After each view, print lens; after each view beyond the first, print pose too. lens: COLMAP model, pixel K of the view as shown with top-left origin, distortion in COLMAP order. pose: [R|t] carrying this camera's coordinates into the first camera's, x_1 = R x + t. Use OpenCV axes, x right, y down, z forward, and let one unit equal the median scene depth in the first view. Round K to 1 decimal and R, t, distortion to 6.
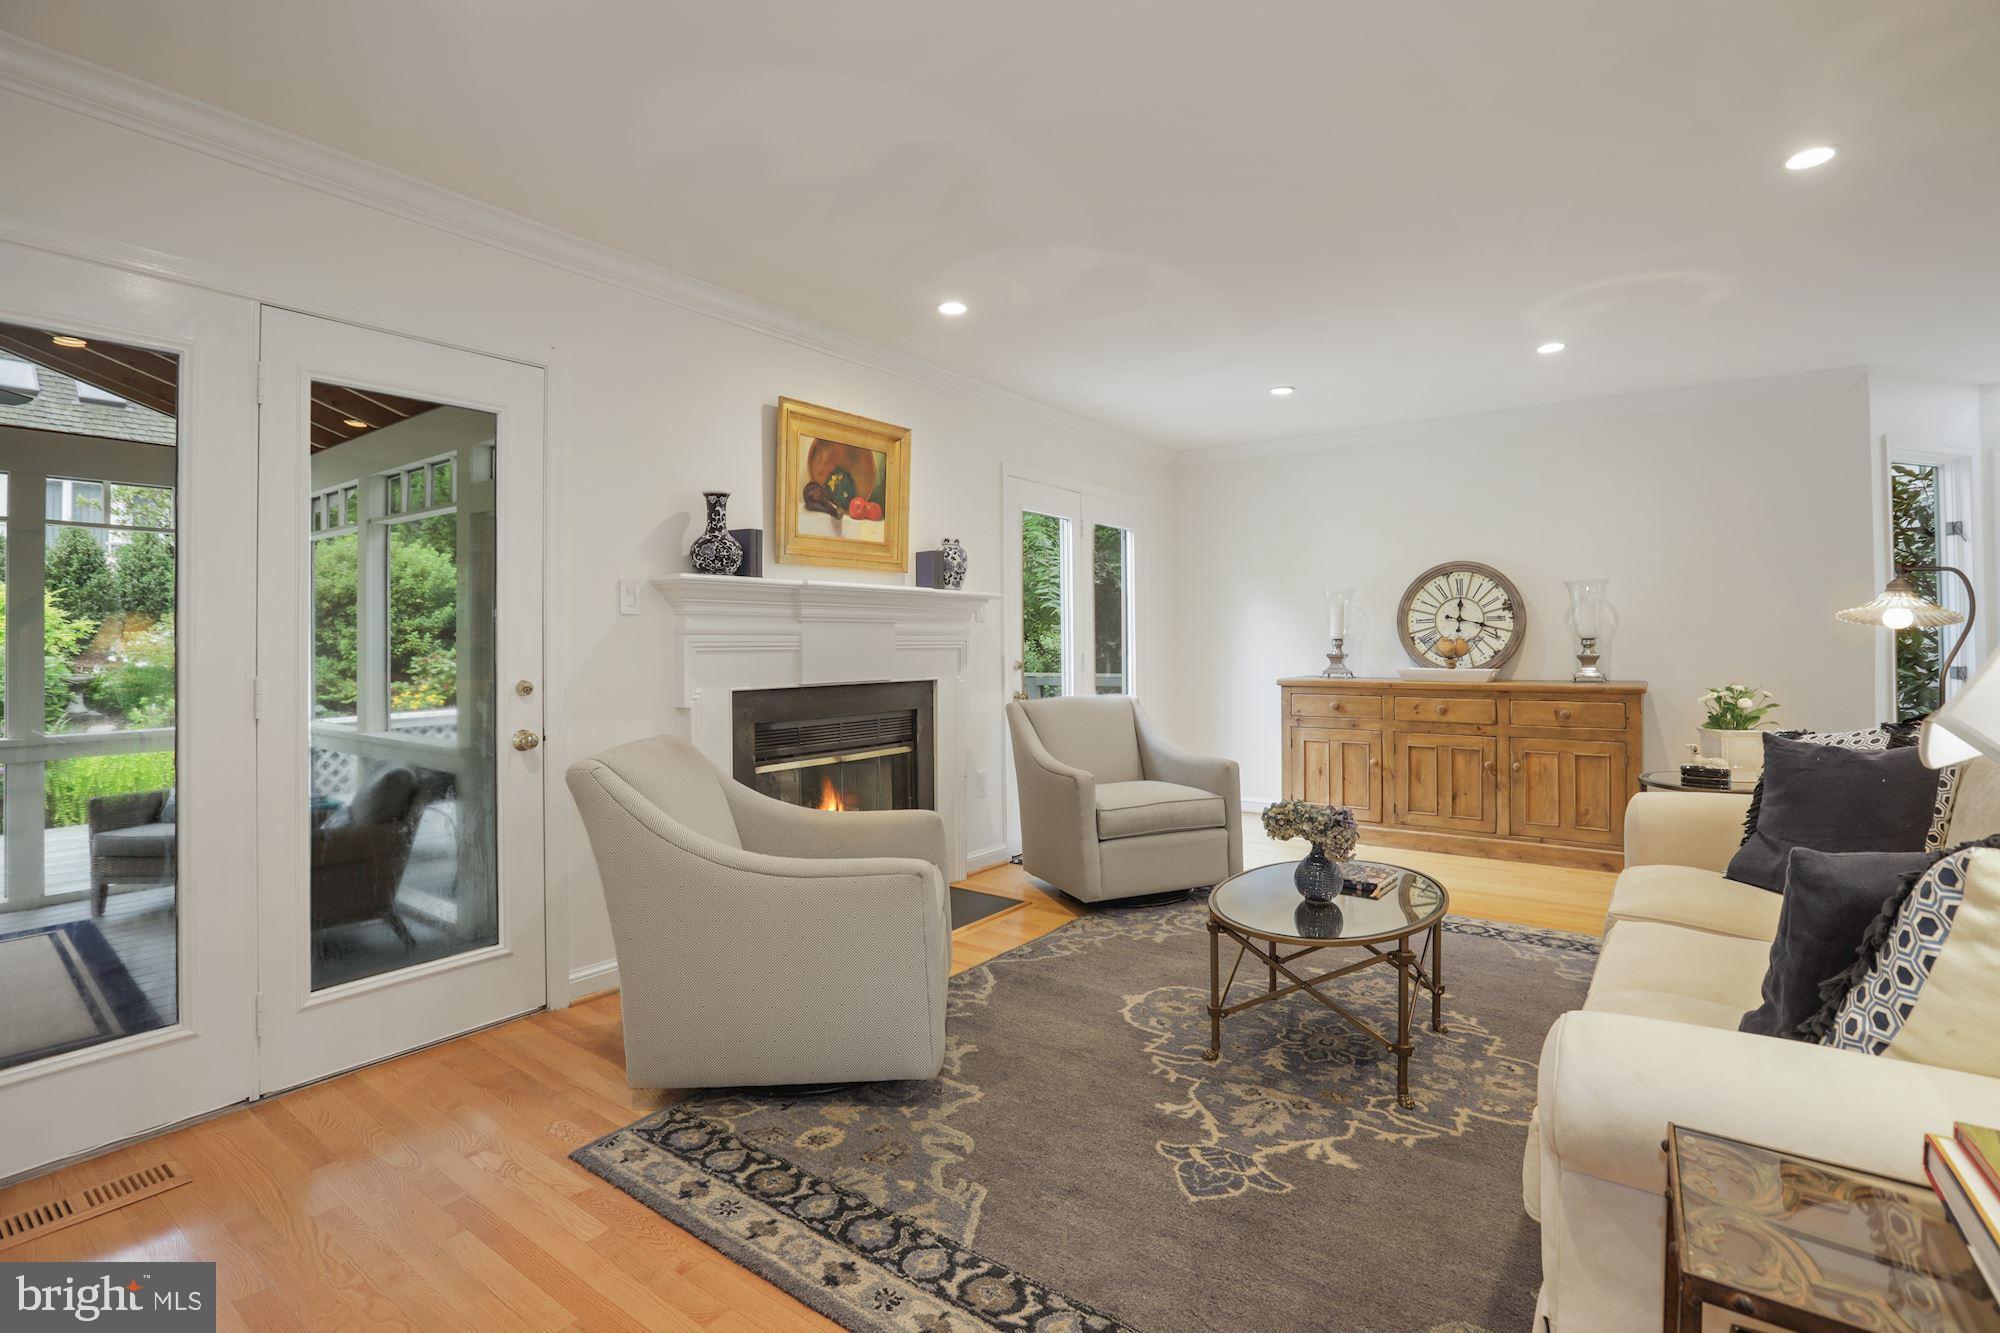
lens RADIAL K [[930.0, 0, 1019.7], [0, 930.0, 629.9], [0, 0, 1]] dist [-0.046373, 0.010575]
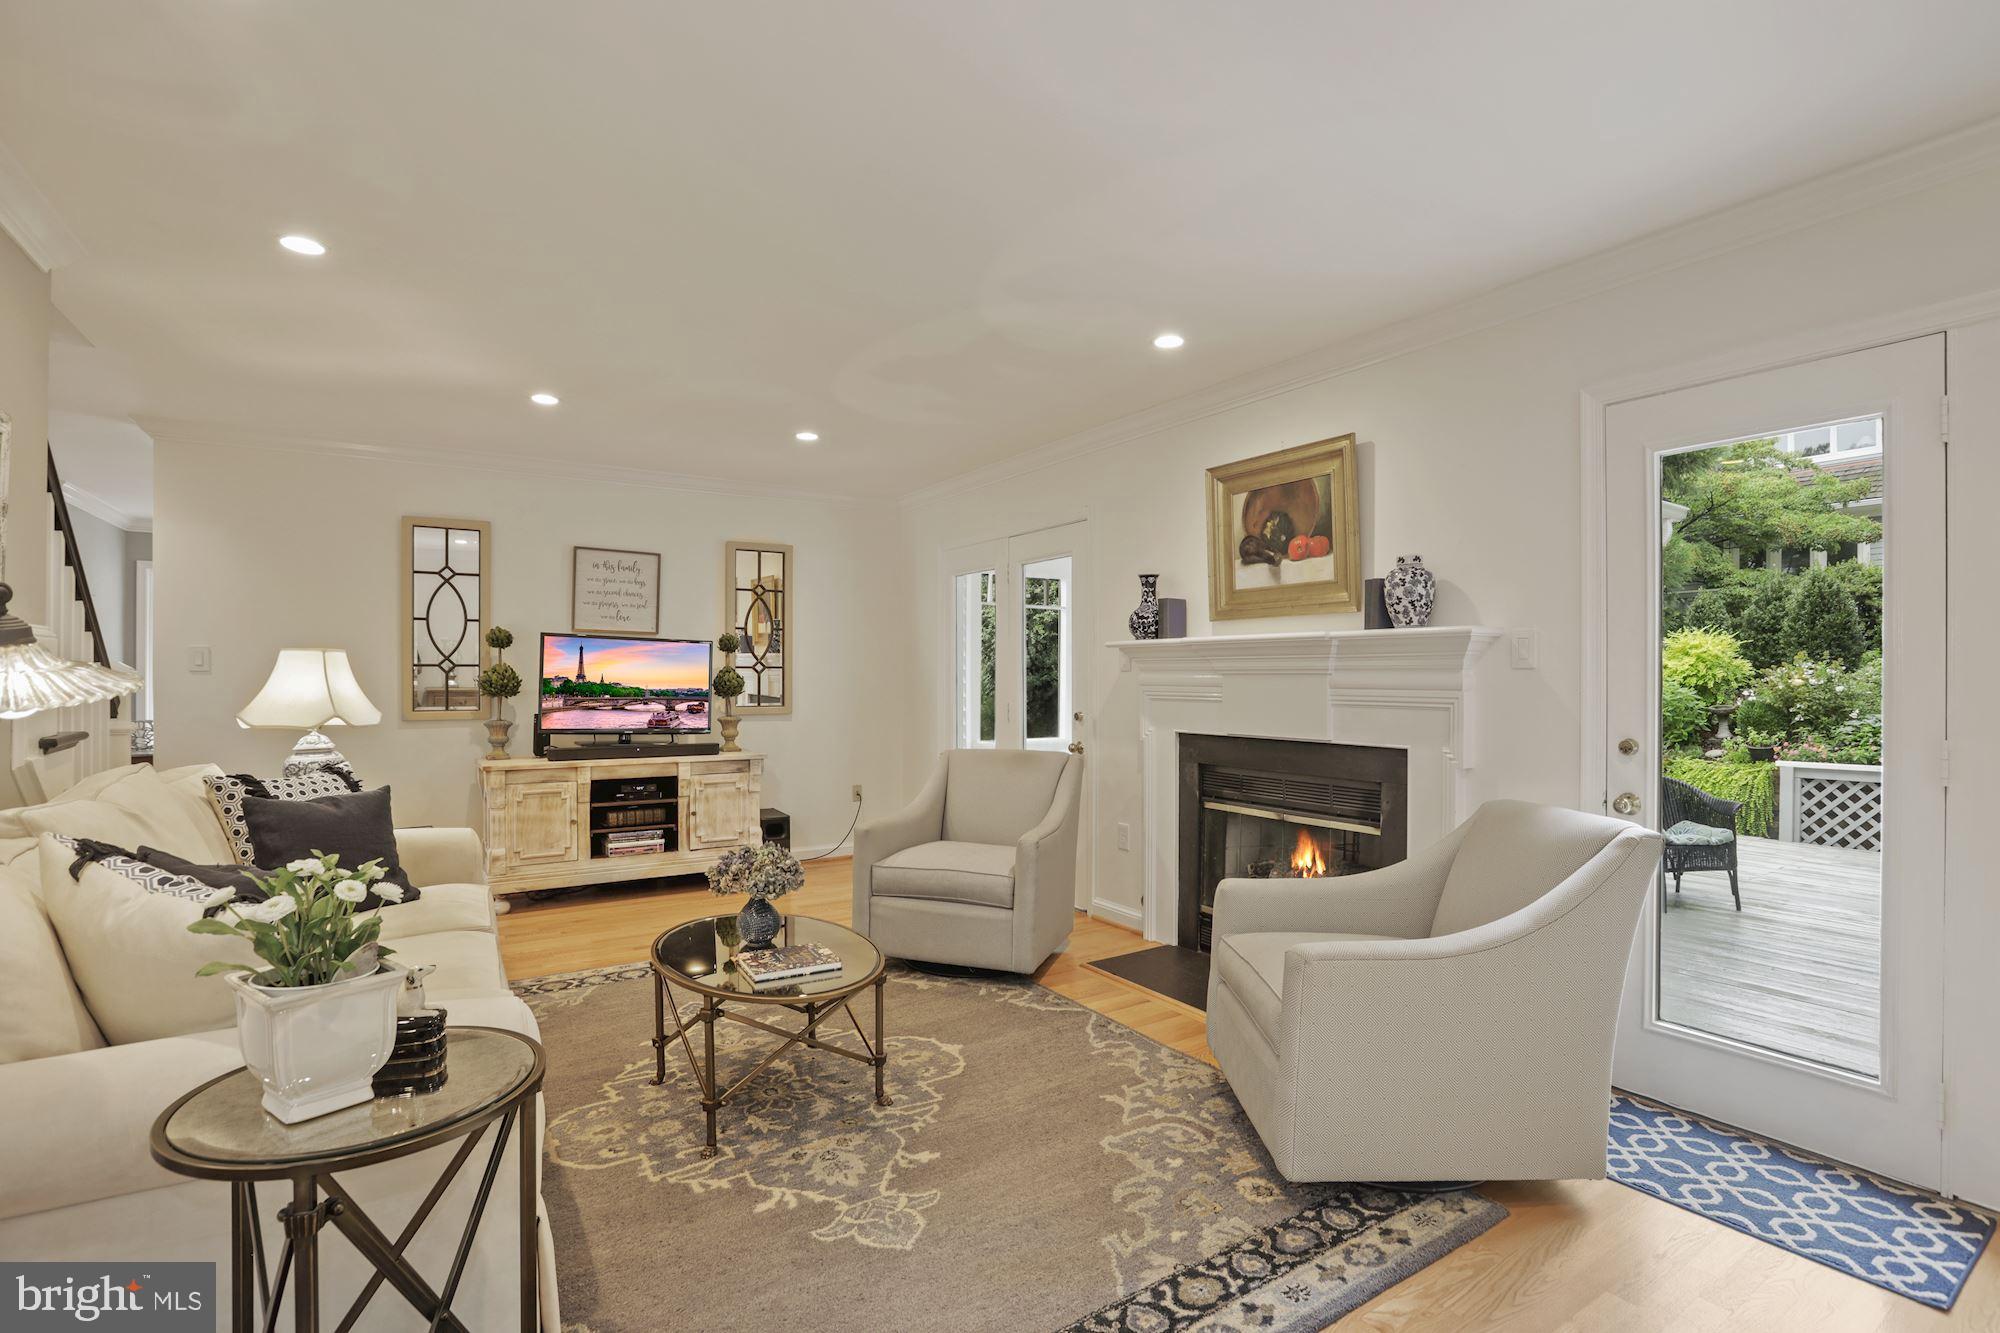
lens RADIAL K [[930.0, 0, 1007.4], [0, 930.0, 695.9], [0, 0, 1]] dist [-0.046373, 0.010575]
pose [[-0.364911, 0.027558, -0.930635, 0.759921], [0.014308, 0.999610, 0.023990, -0.011673], [0.930933, -0.004561, -0.365163, 1.039957]]
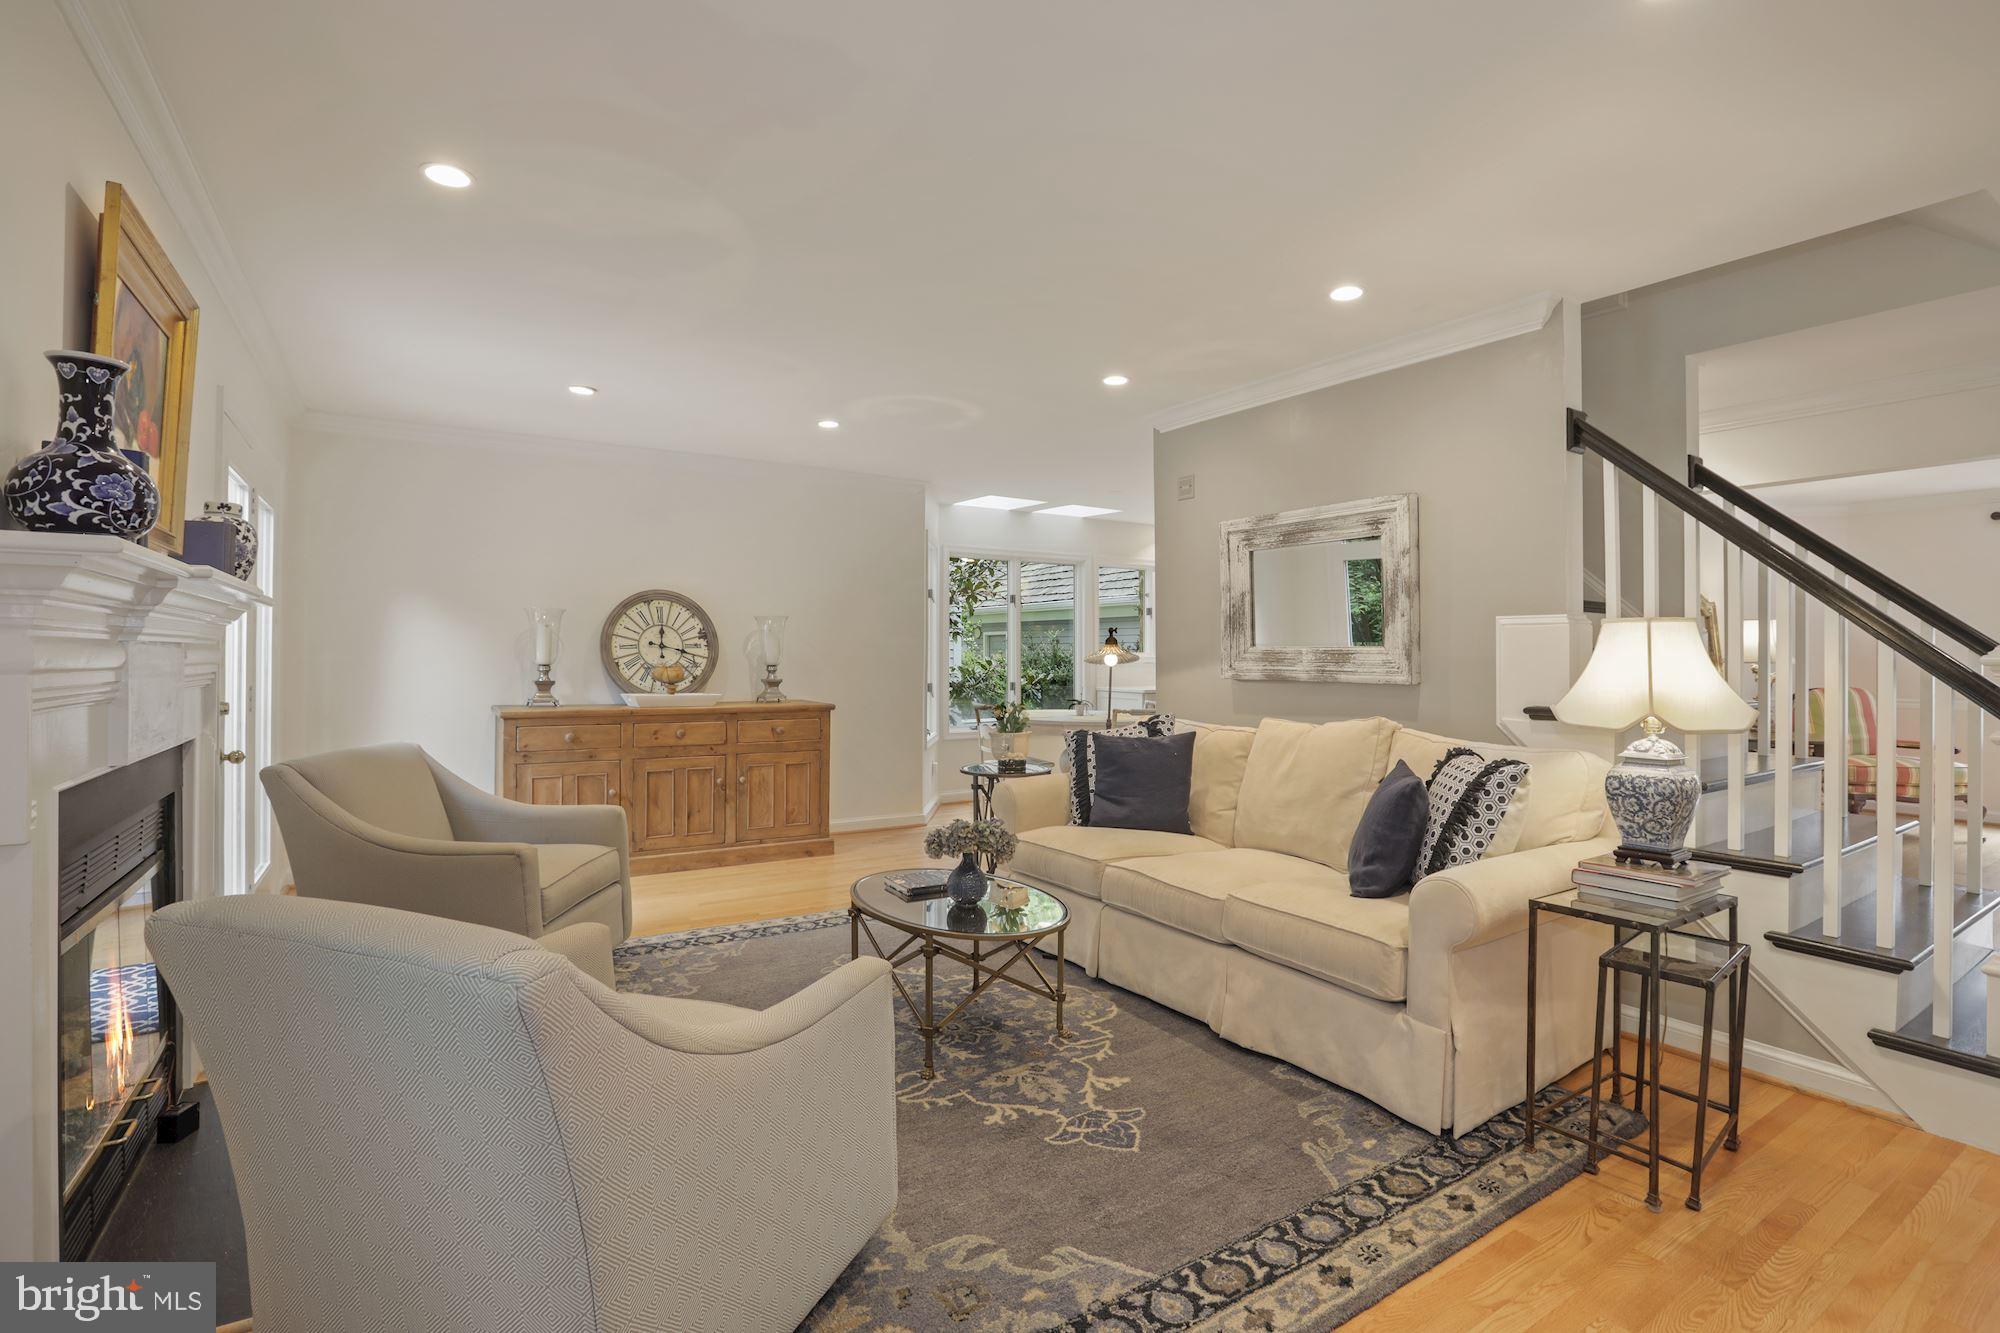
lens RADIAL K [[930.0, 0, 1014.5], [0, 930.0, 662.7], [0, 0, 1]] dist [-0.046373, 0.010575]
pose [[0.363837, 0.002529, 0.931459, -0.458982], [-0.021681, 0.999748, 0.005754, -0.009514], [-0.931210, -0.022288, 0.363800, 0.327805]]
